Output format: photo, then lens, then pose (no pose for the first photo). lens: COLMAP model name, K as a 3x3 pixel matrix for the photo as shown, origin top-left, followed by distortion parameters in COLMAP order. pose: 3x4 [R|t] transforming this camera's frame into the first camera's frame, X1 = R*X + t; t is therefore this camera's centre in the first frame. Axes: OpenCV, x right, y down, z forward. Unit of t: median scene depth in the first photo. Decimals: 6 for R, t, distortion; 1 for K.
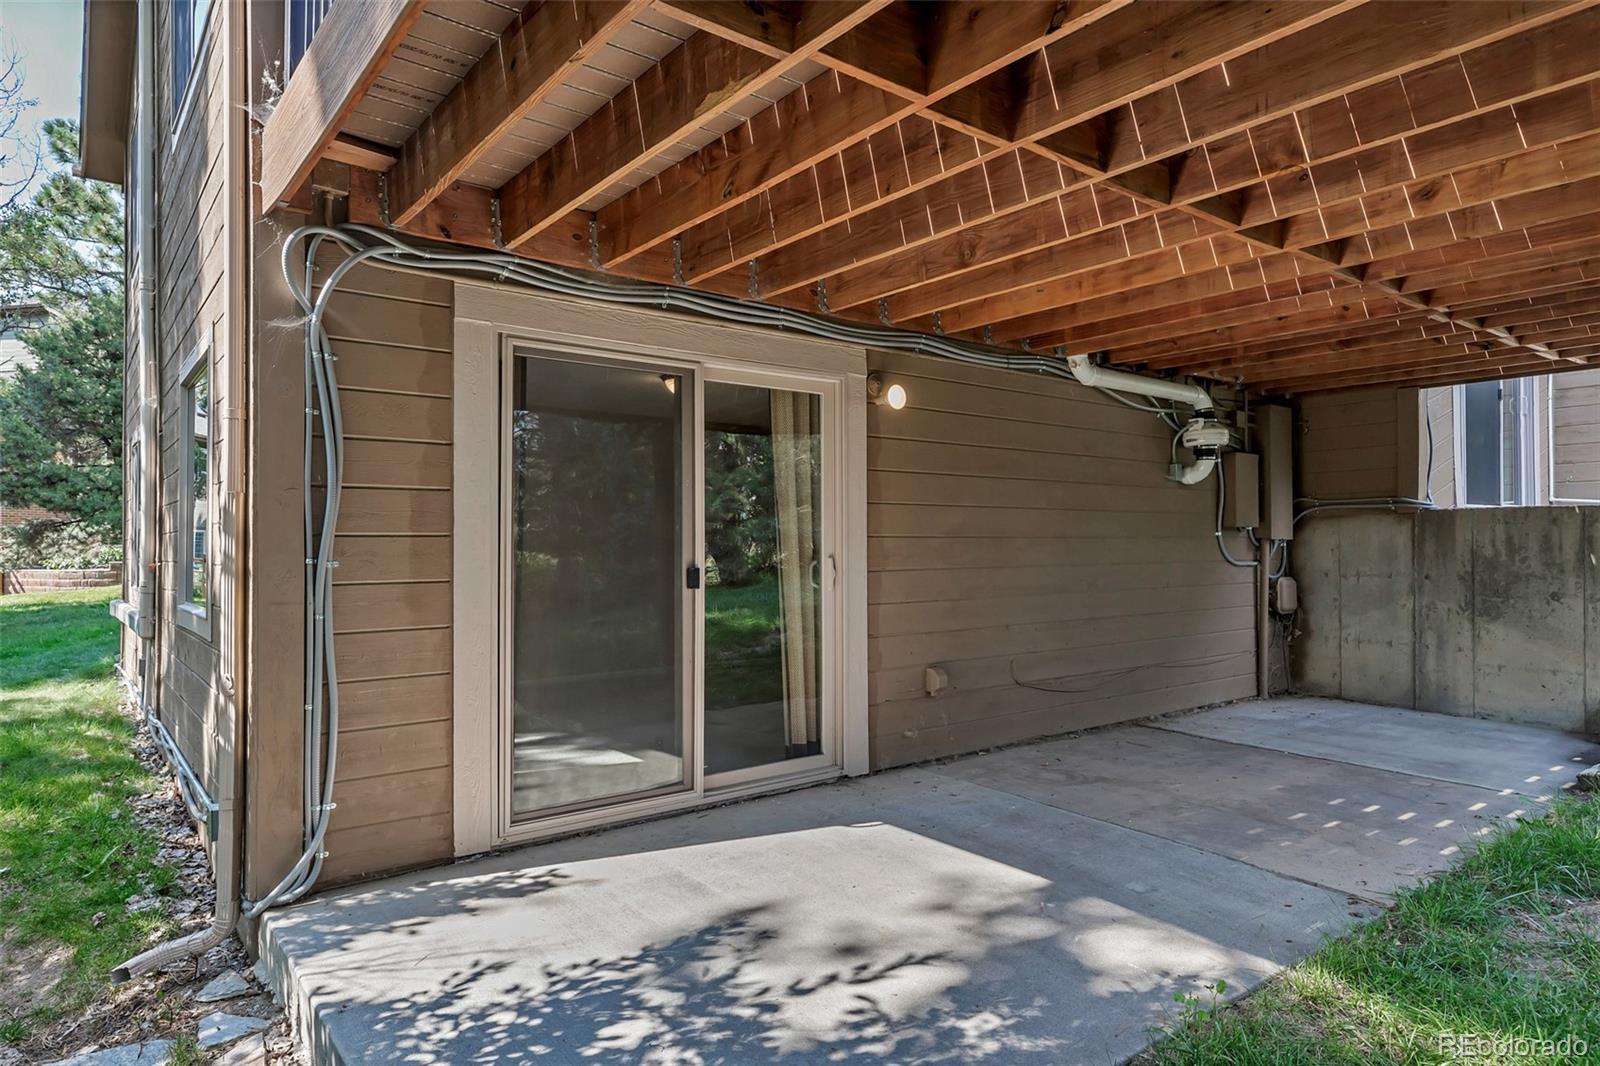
lens RADIAL K [[939.2, 0, 799.6], [0, 939.2, 531.5], [0, 0, 1]] dist [0.007736, 0.001541]
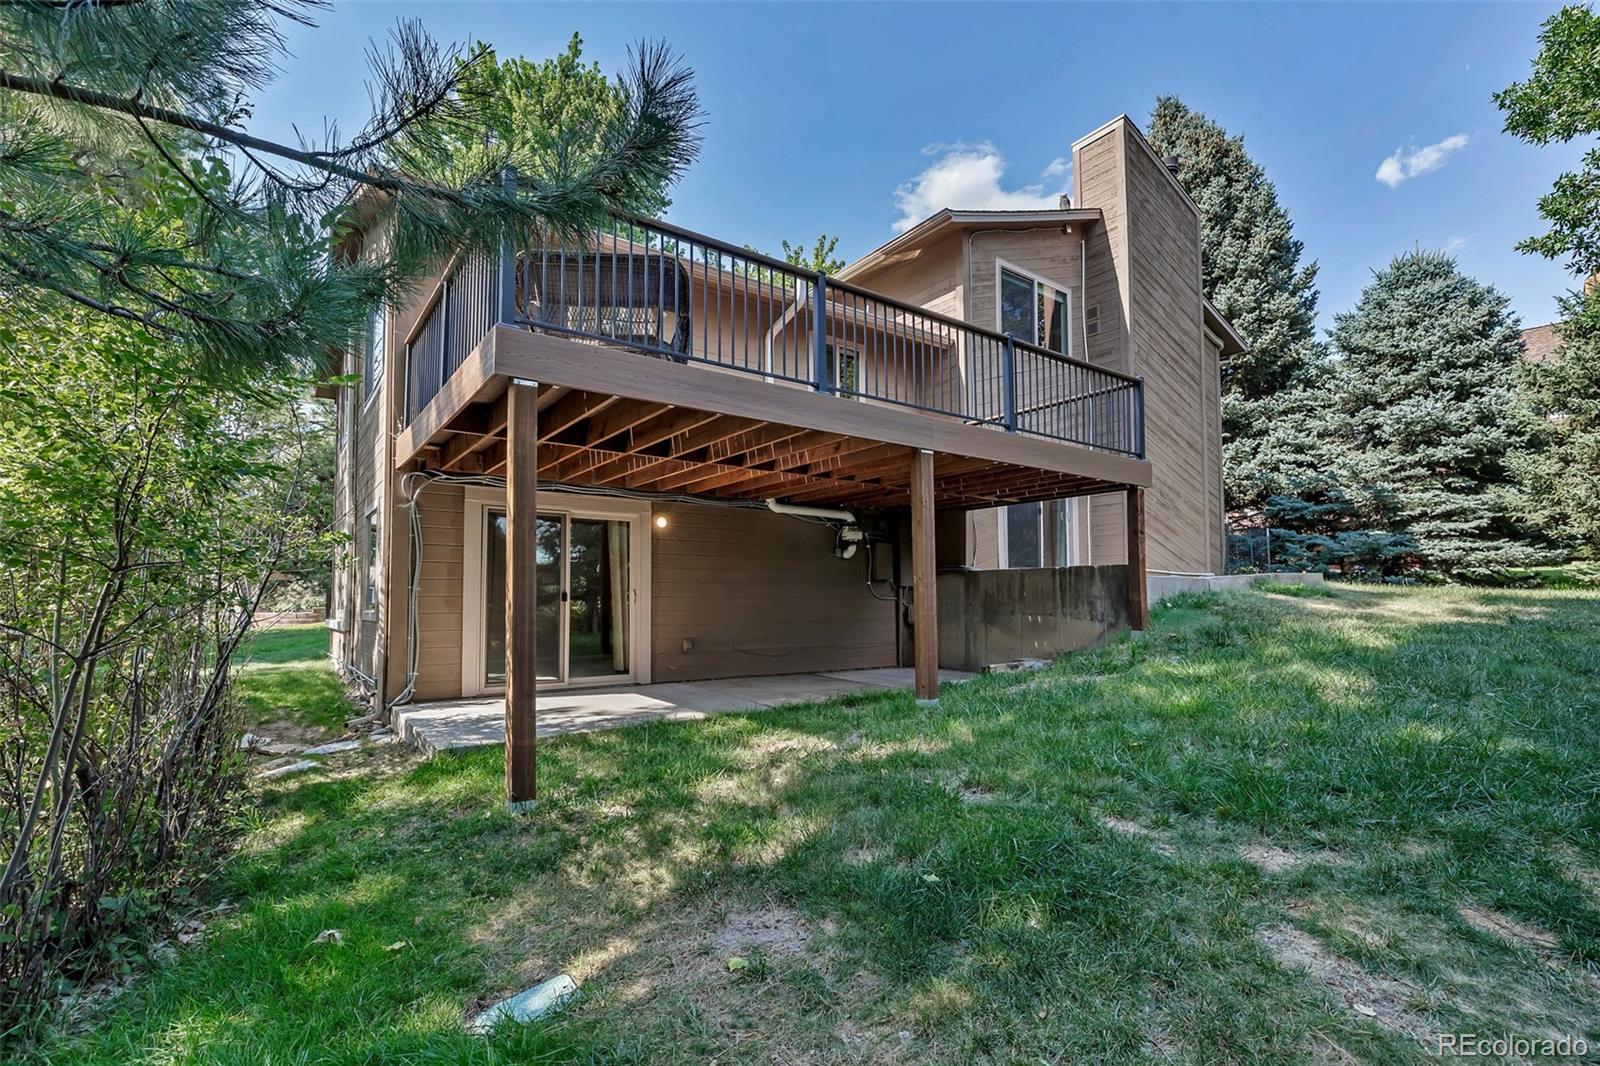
lens RADIAL K [[733.1, 0, 796.6], [0, 733.1, 571.1], [0, 0, 1]] dist [0.004037, 0.000164]
pose [[0.999196, -0.000518, -0.040086, 0.466269], [-0.000578, 0.999627, -0.027315, 0.026198], [0.040085, 0.027316, 0.998823, -0.742908]]
